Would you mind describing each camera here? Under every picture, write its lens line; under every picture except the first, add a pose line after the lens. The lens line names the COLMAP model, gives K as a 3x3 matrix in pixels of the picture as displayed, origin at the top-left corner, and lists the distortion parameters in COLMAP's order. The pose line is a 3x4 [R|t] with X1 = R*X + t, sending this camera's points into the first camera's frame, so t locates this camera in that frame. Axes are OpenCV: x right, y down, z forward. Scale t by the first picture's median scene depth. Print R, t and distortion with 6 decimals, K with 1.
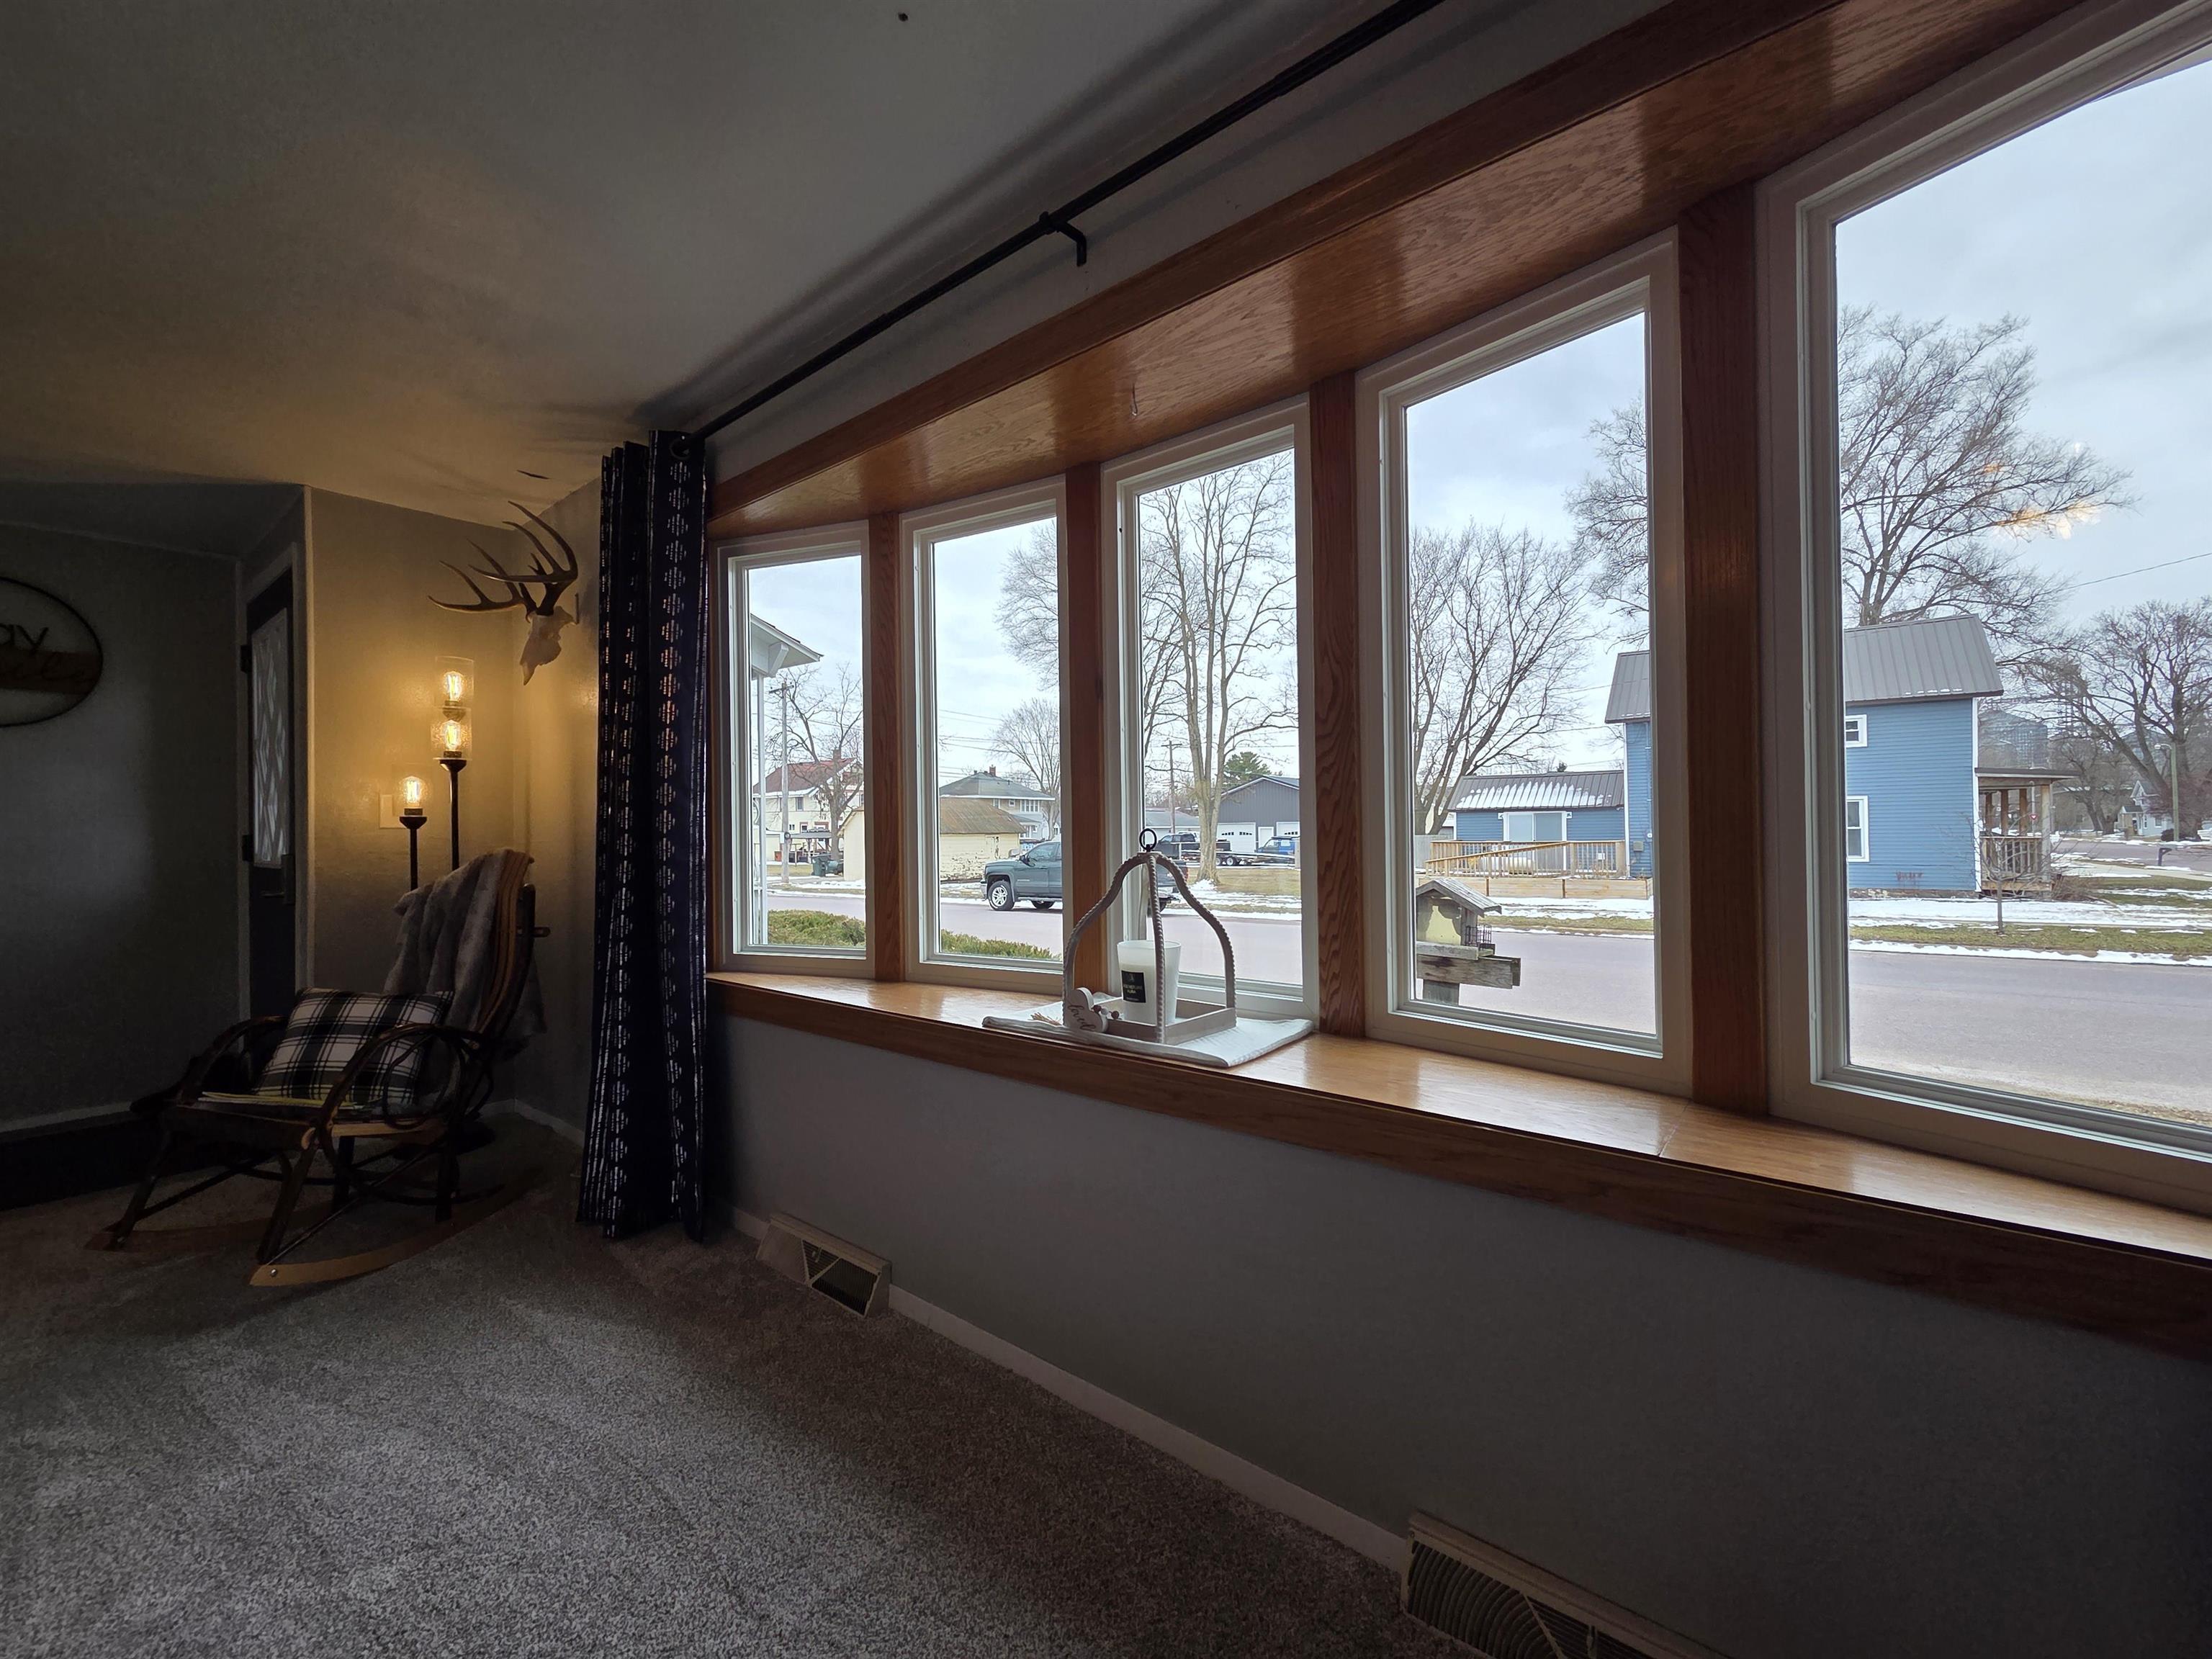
lens RADIAL K [[896.9, 0, 1107.4], [0, 896.9, 835.1], [0, 0, 1]] dist [0.002593, 0.000118]
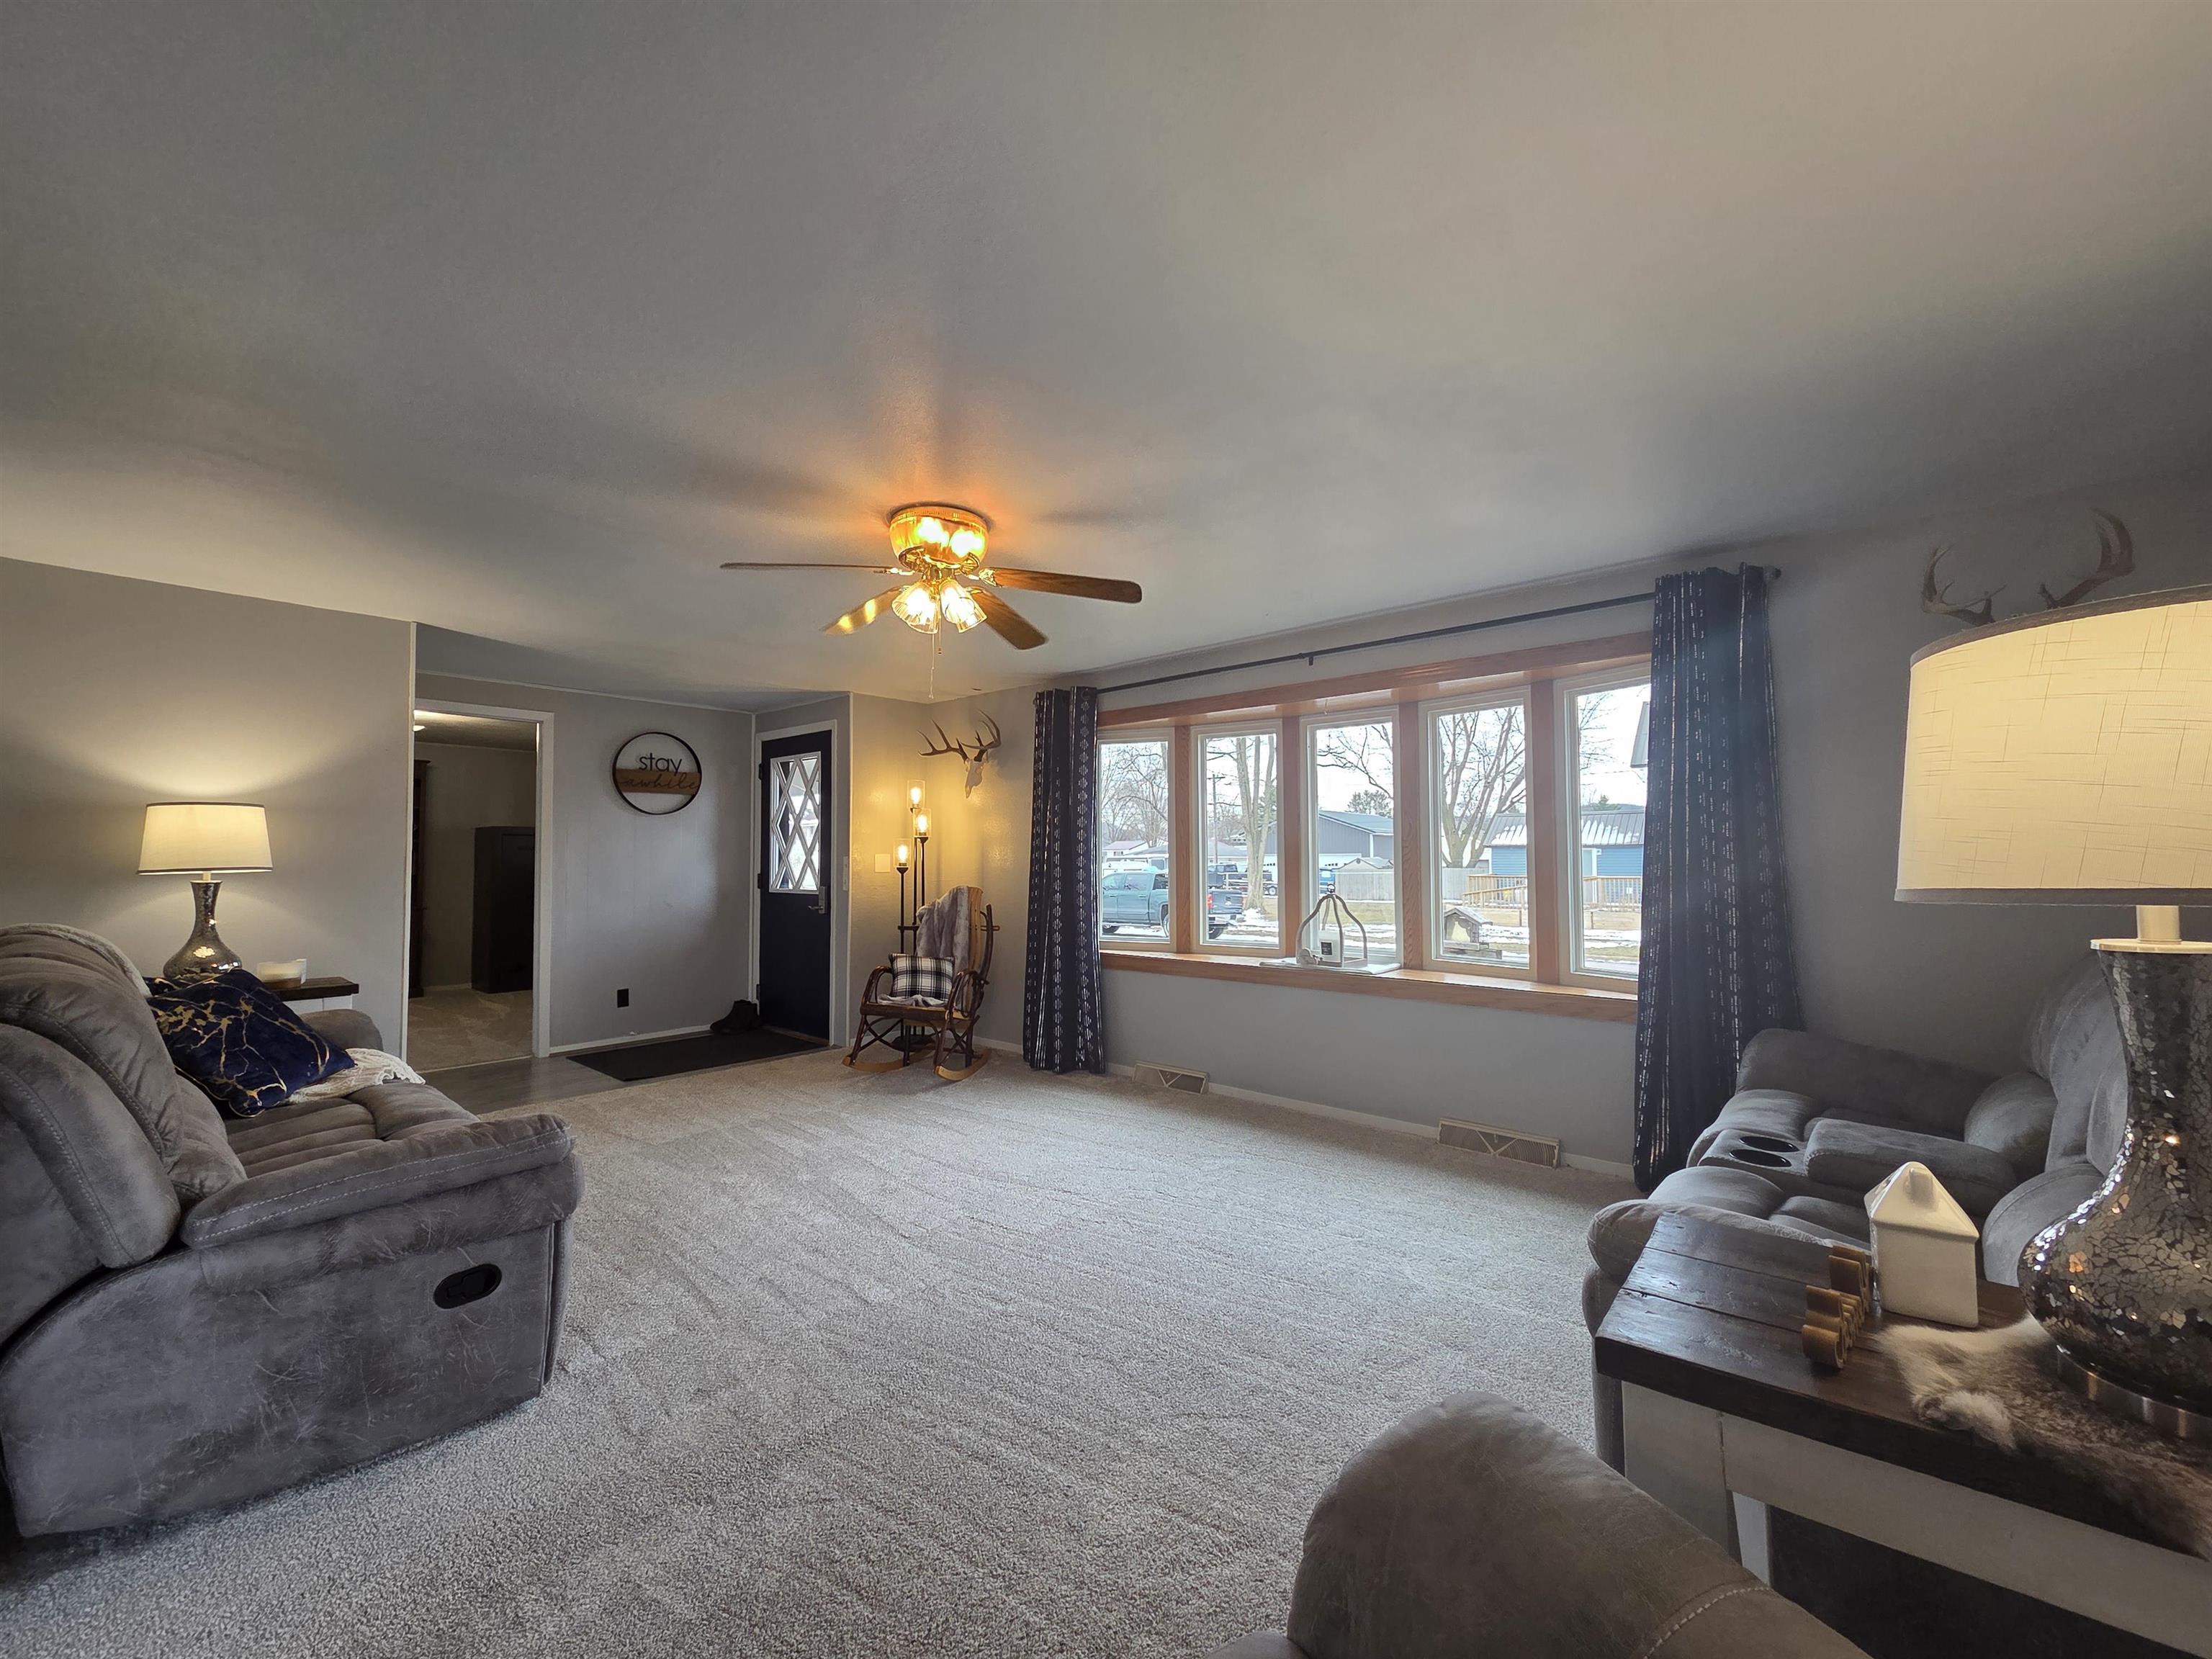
lens RADIAL K [[896.9, 0, 1103.5], [0, 896.9, 835.0], [0, 0, 1]] dist [0.002593, 0.000118]
pose [[0.999075, 0.009477, -0.041947, -0.245612], [-0.010756, 0.999481, -0.030357, -0.031063], [0.041638, 0.030780, 0.998659, -0.758842]]
